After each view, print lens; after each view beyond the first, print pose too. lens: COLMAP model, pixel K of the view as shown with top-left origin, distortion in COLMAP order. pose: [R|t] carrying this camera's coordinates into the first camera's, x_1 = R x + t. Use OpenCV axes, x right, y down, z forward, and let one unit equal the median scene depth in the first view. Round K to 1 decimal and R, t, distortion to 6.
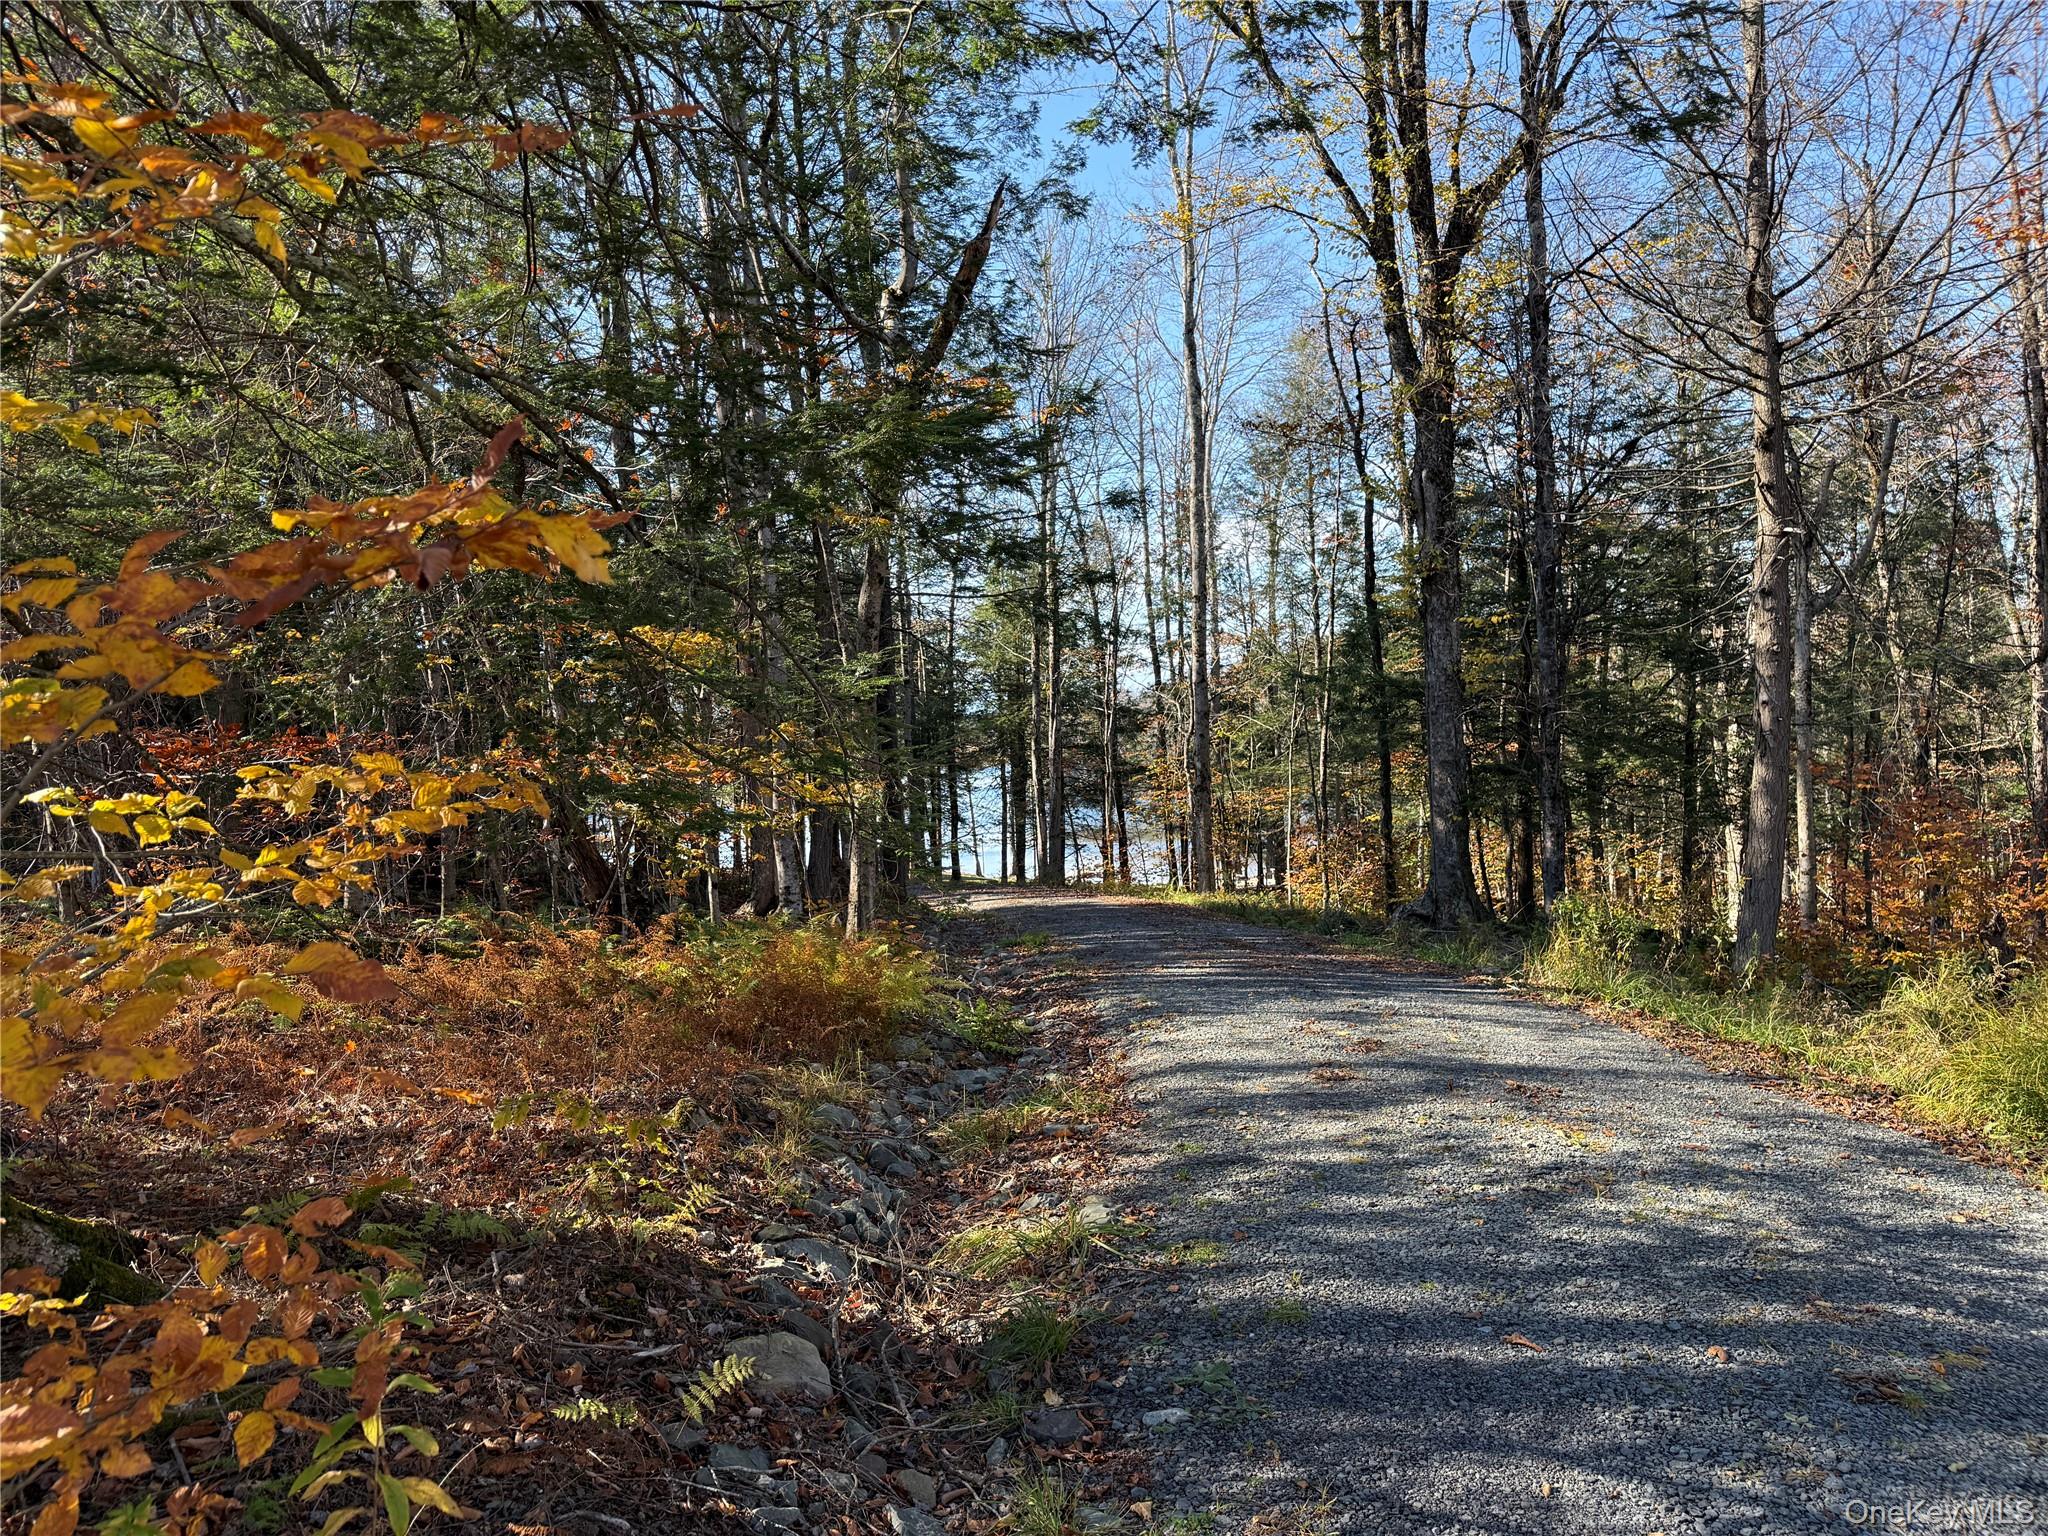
lens RADIAL K [[1389.3, 0, 992.2], [0, 1389.3, 764.4], [0, 0, 1]] dist [0.071541, -0.075191]
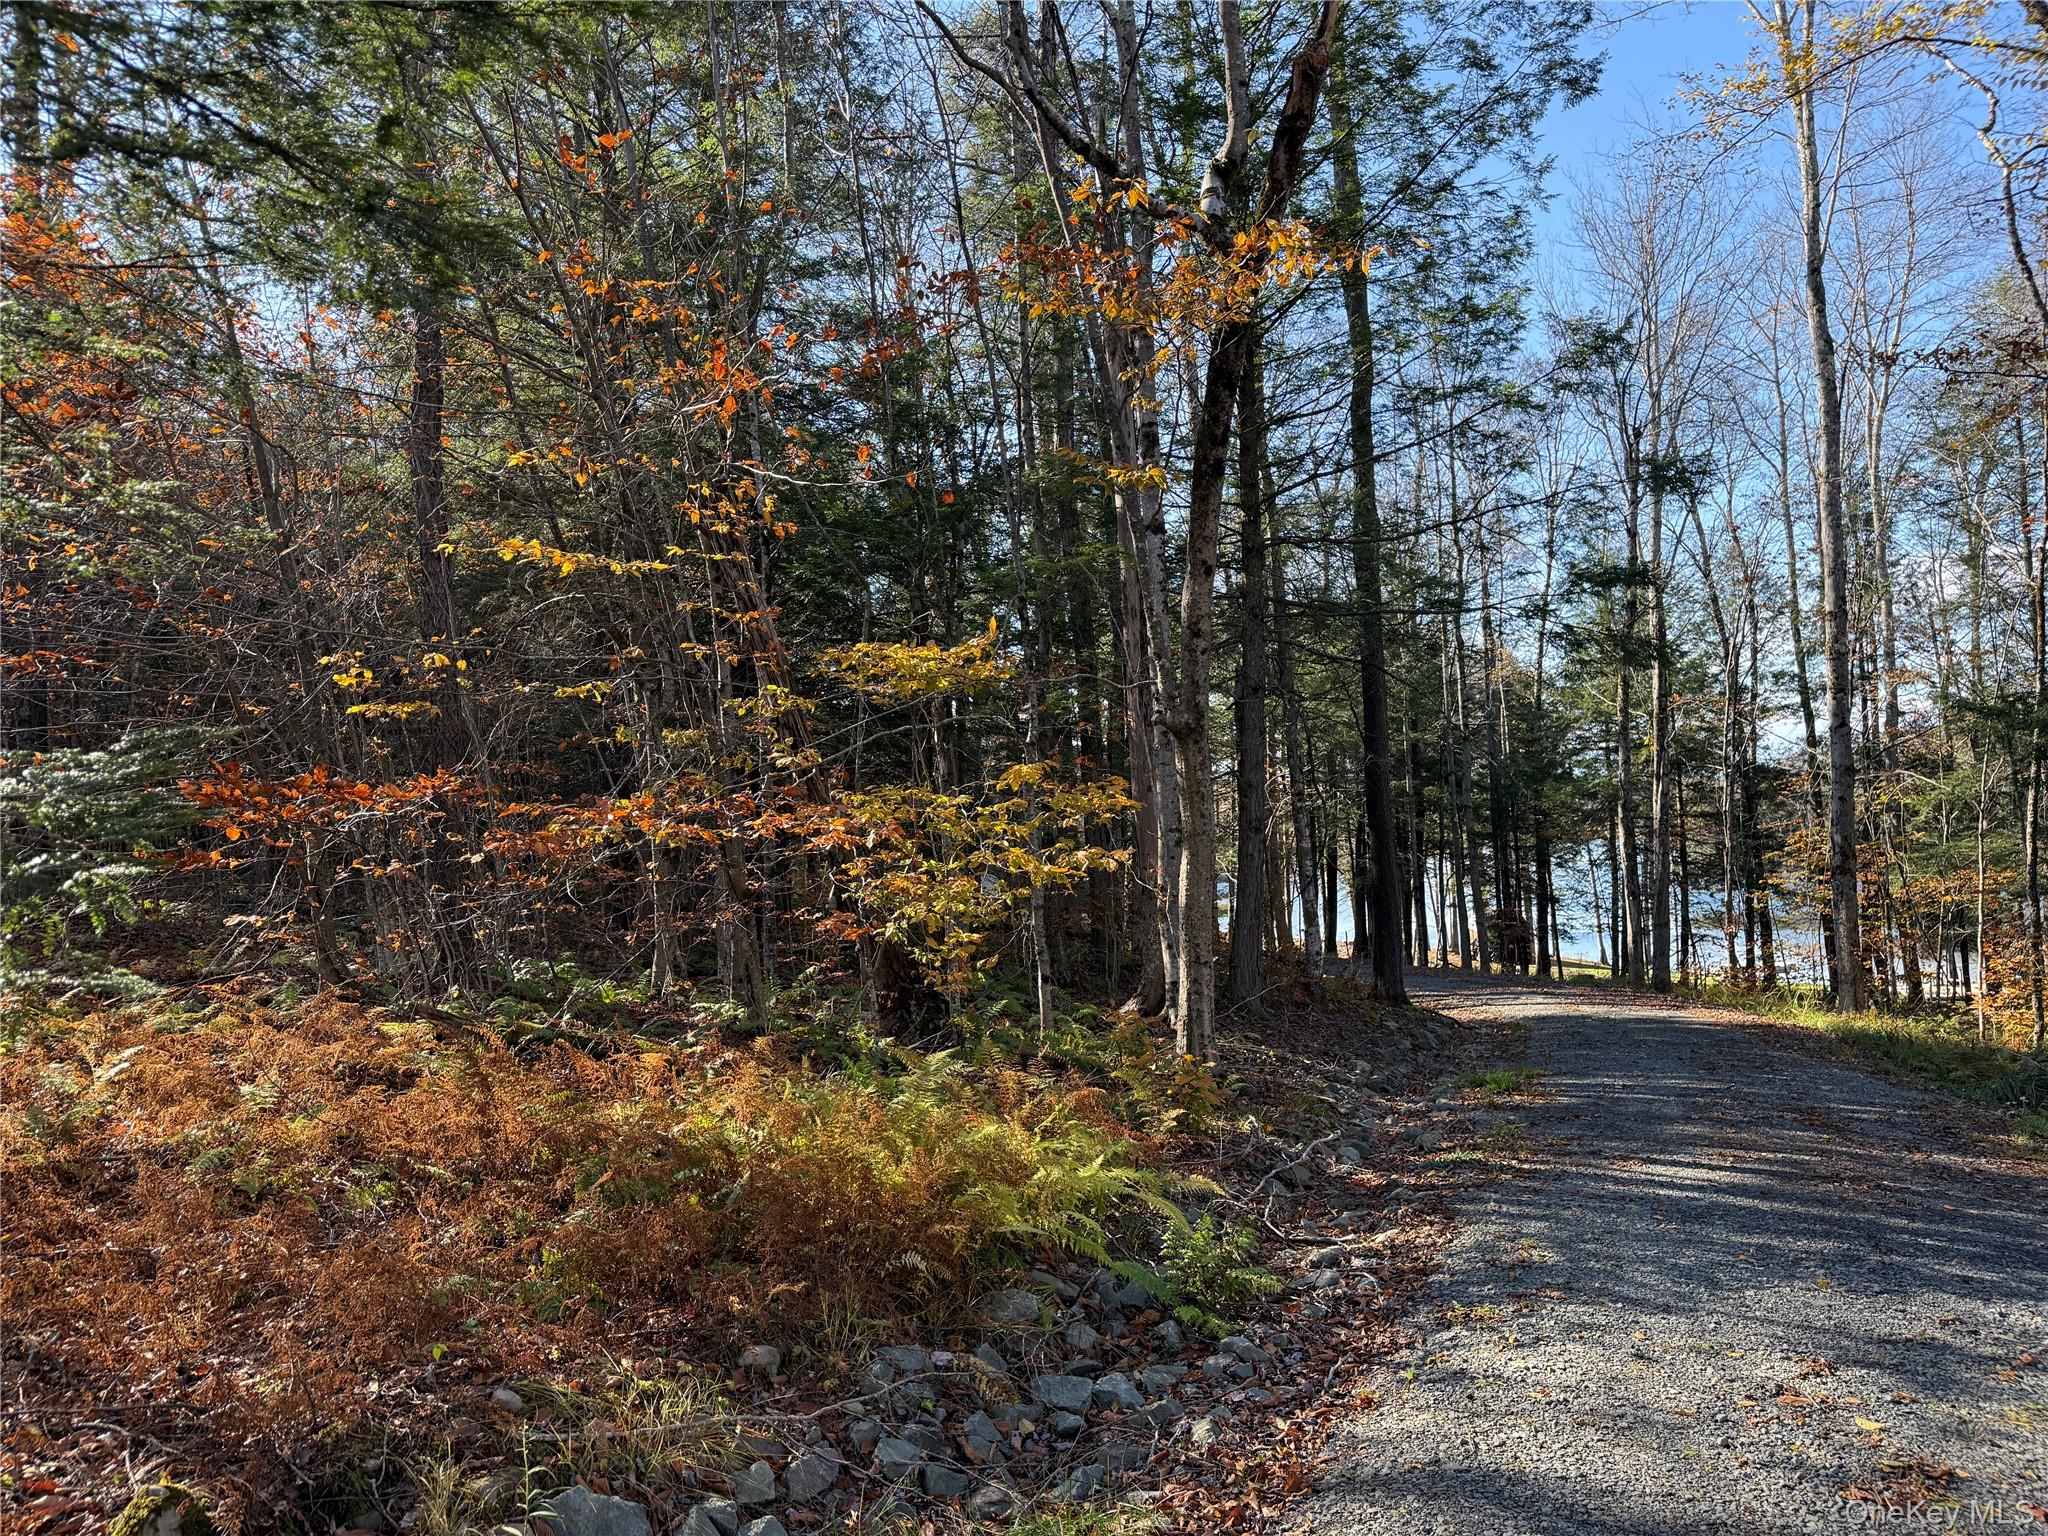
lens RADIAL K [[1389.3, 0, 992.2], [0, 1389.3, 764.4], [0, 0, 1]] dist [0.071541, -0.075191]
pose [[0.911289, -0.011032, -0.411620, 0.036210], [-0.009332, 0.998831, -0.047430, 0.001185], [0.411662, 0.047063, 0.910121, 0.096675]]
